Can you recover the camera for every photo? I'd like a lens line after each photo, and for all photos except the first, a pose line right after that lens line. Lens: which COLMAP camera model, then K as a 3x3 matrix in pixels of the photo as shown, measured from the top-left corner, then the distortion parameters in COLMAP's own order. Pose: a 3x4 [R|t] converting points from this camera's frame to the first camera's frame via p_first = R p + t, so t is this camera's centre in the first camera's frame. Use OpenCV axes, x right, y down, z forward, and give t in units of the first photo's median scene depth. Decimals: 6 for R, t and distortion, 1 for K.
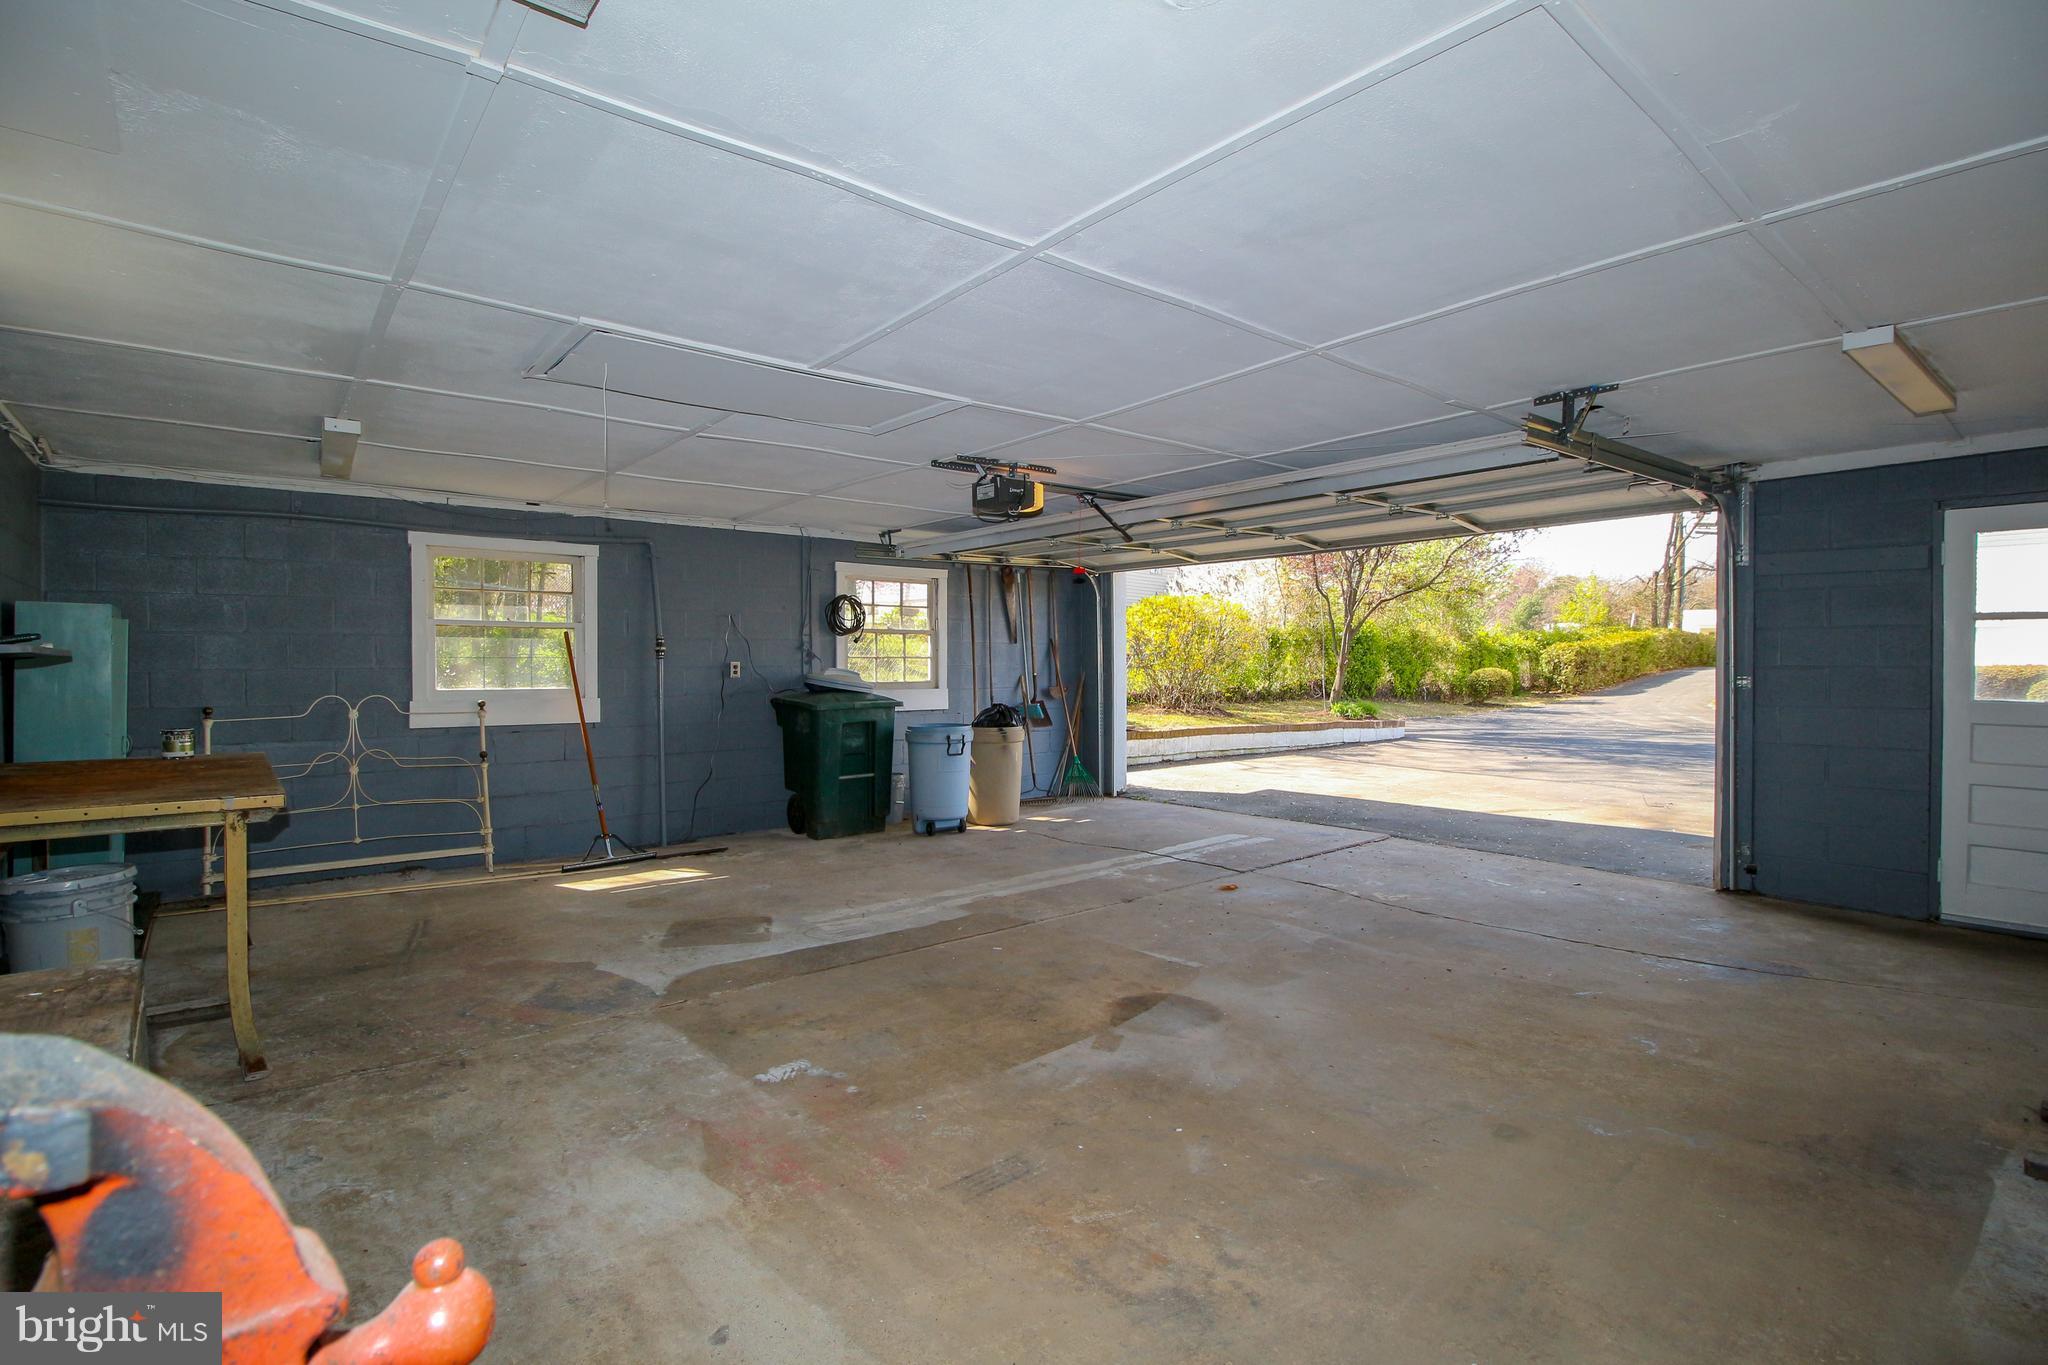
lens RADIAL K [[1020.6, 0, 1028.7], [0, 1020.6, 690.6], [0, 0, 1]] dist [0.002167, -0.016317]
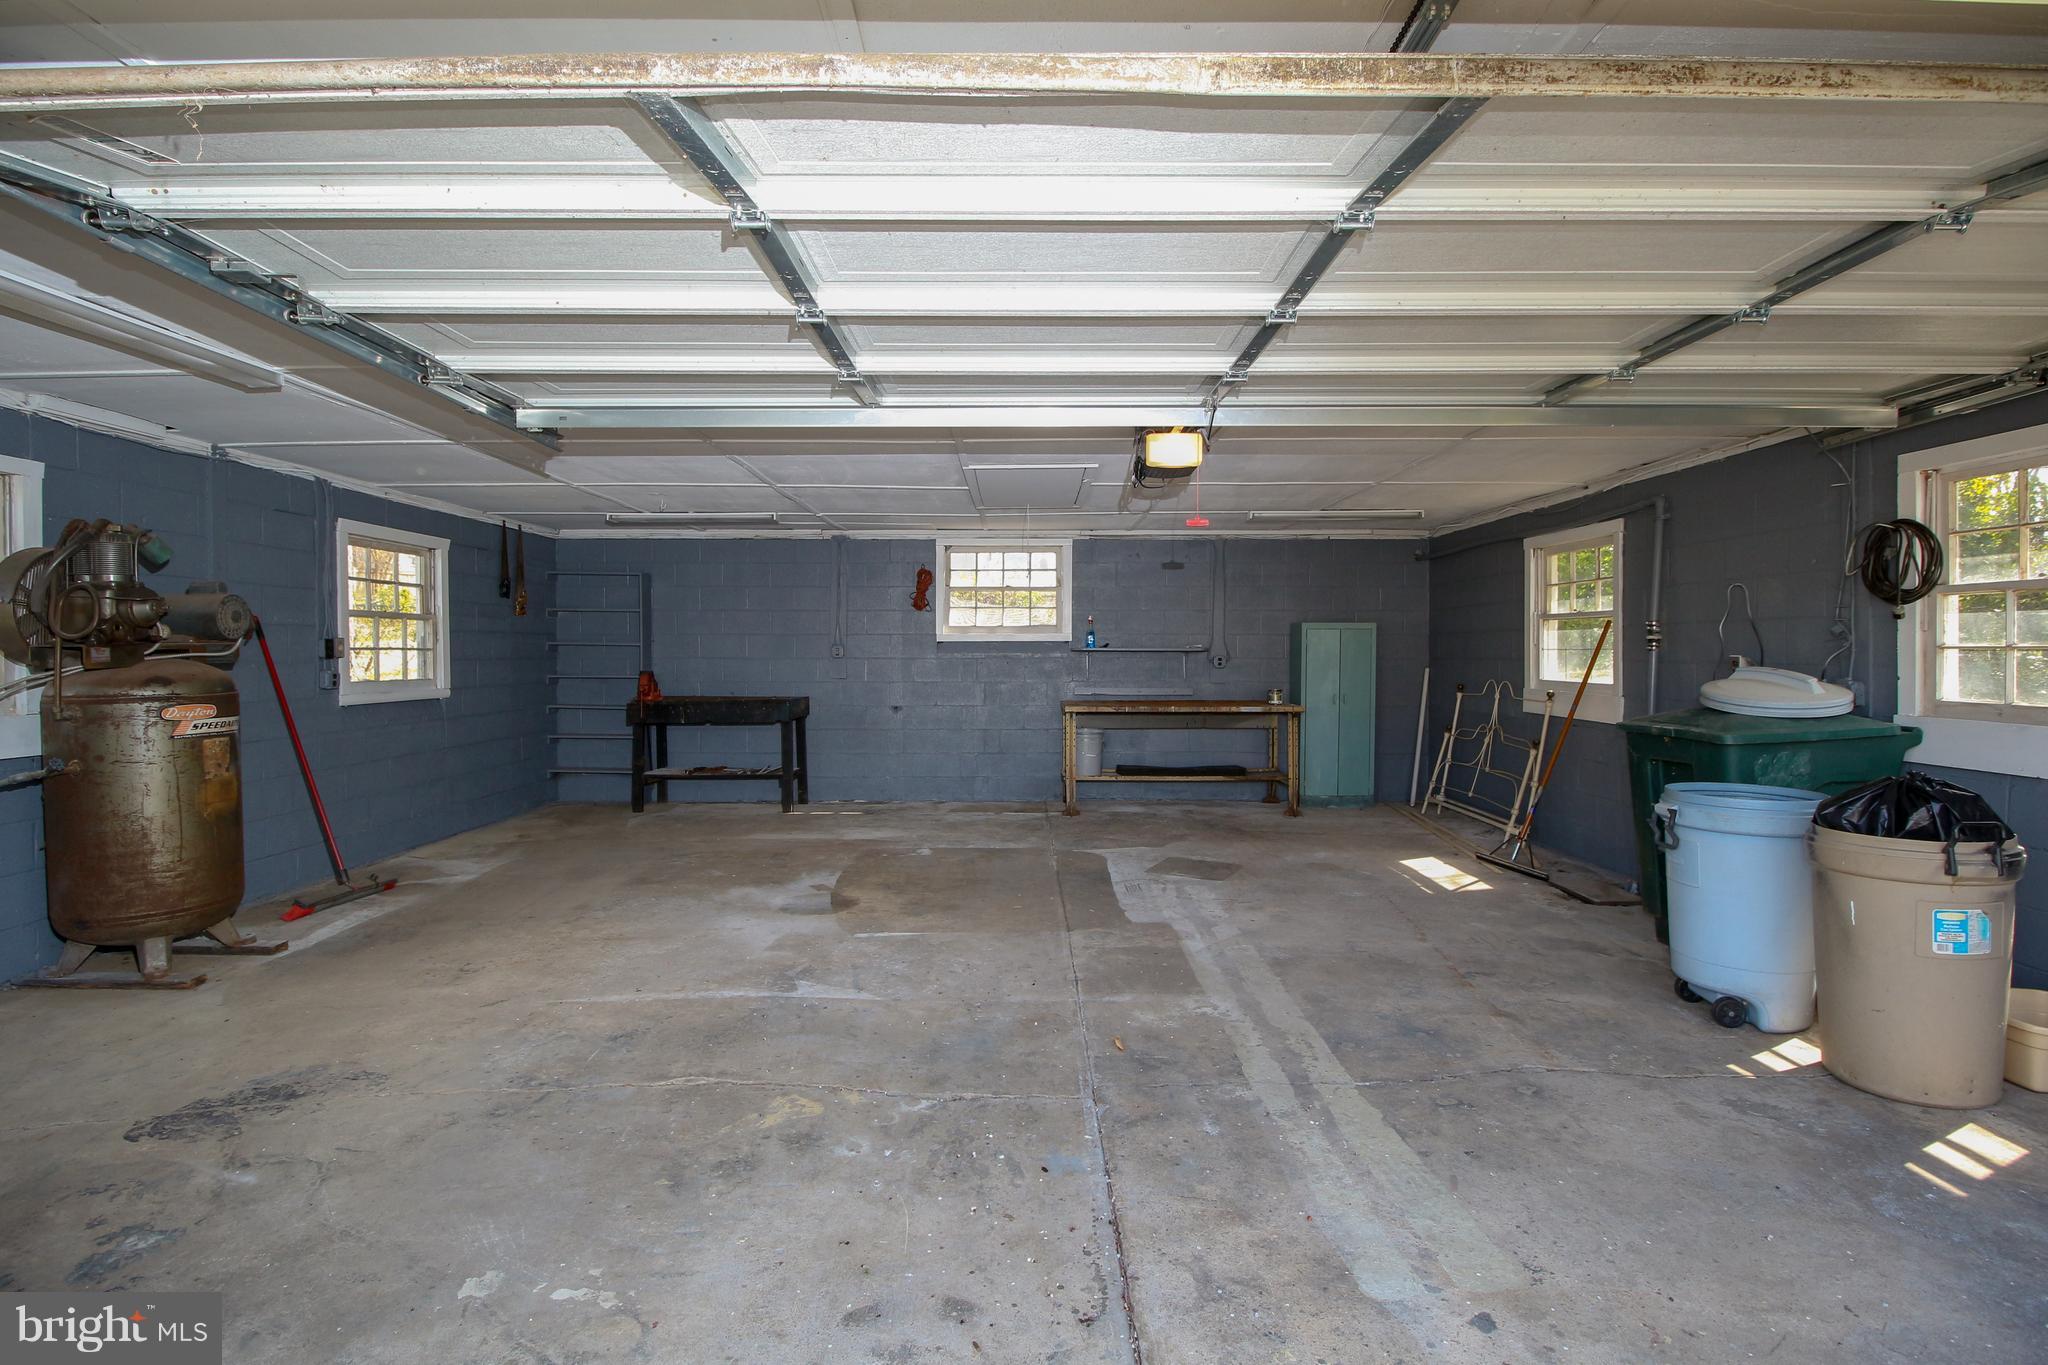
lens RADIAL K [[1020.6, 0, 1028.7], [0, 1020.6, 690.6], [0, 0, 1]] dist [0.002167, -0.016317]
pose [[-0.668868, 0.029978, -0.742777, 0.825932], [-0.018687, 0.998193, 0.057114, -0.057689], [0.743147, 0.052082, -0.667098, 1.804401]]
